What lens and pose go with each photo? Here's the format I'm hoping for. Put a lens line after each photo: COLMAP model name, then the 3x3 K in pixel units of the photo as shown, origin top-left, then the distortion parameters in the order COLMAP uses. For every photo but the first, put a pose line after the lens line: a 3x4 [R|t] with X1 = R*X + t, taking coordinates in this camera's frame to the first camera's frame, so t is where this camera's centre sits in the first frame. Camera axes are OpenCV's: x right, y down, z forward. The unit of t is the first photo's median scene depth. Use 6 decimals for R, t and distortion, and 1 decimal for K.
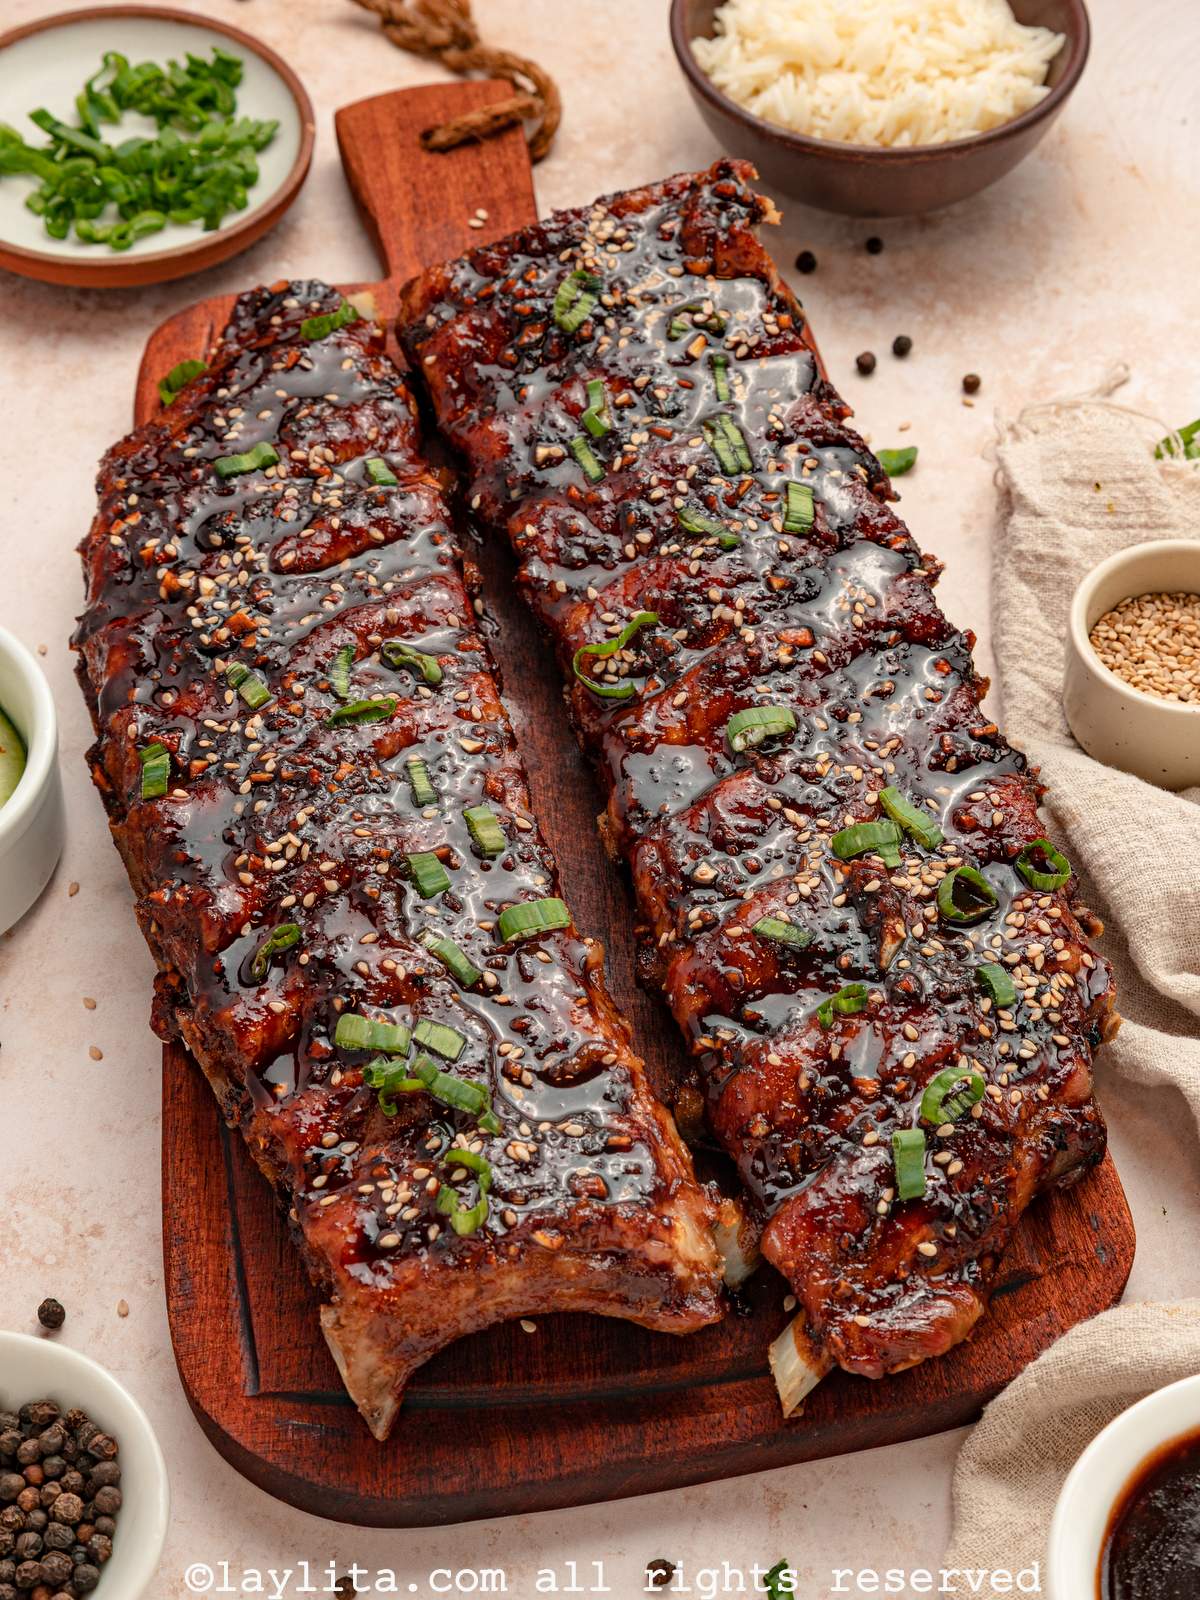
lens RADIAL K [[3254.2, 0, 600.0], [0, 3254.2, 800.0], [0, 0, 1]] dist [-0.001726, 0.027653]
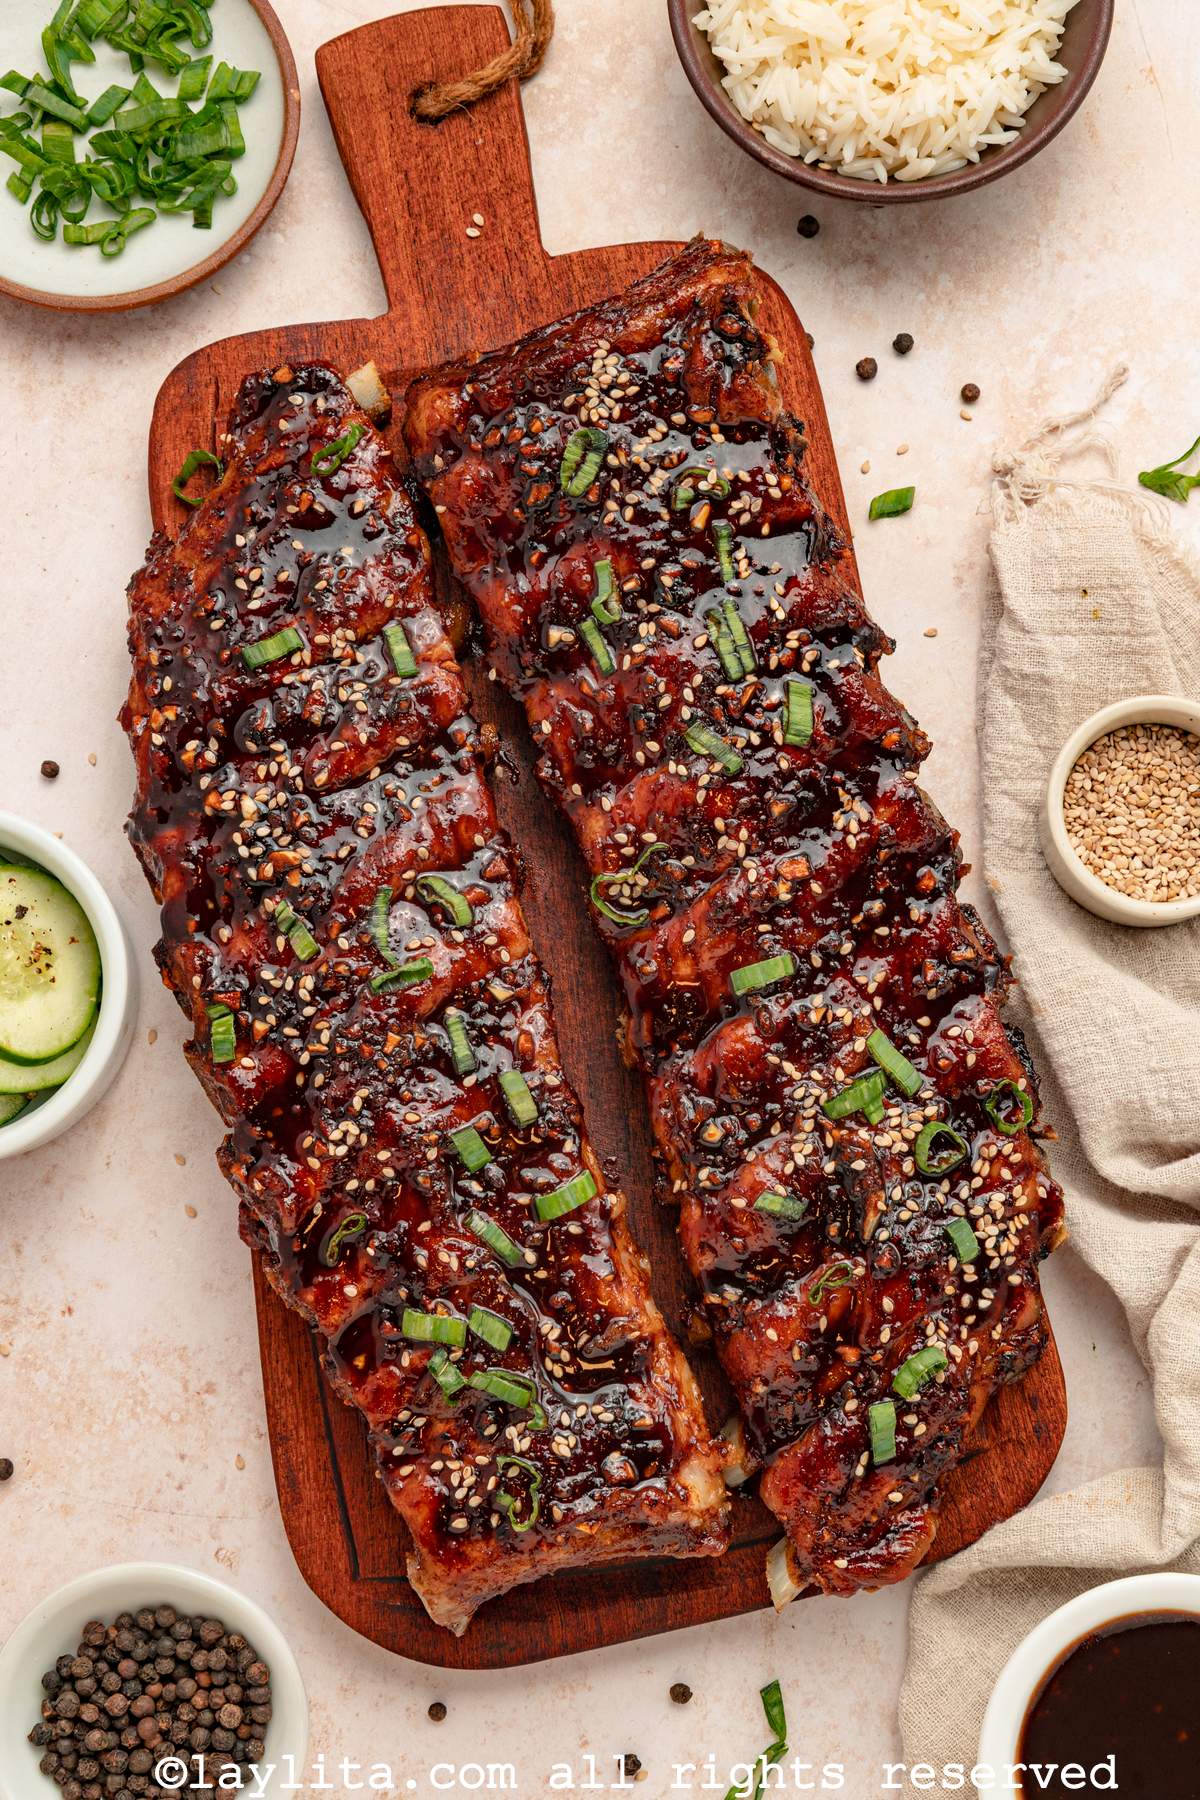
lens RADIAL K [[3098.9, 0, 600.0], [0, 3098.9, 900.0], [0, 0, 1]] dist [0.002842, 0.146932]
pose [[0.999733, -0.023104, -0.001052, -0.003953], [0.019871, 0.834787, 0.550214, -0.588414], [-0.011834, -0.550088, 0.835023, 0.122281]]
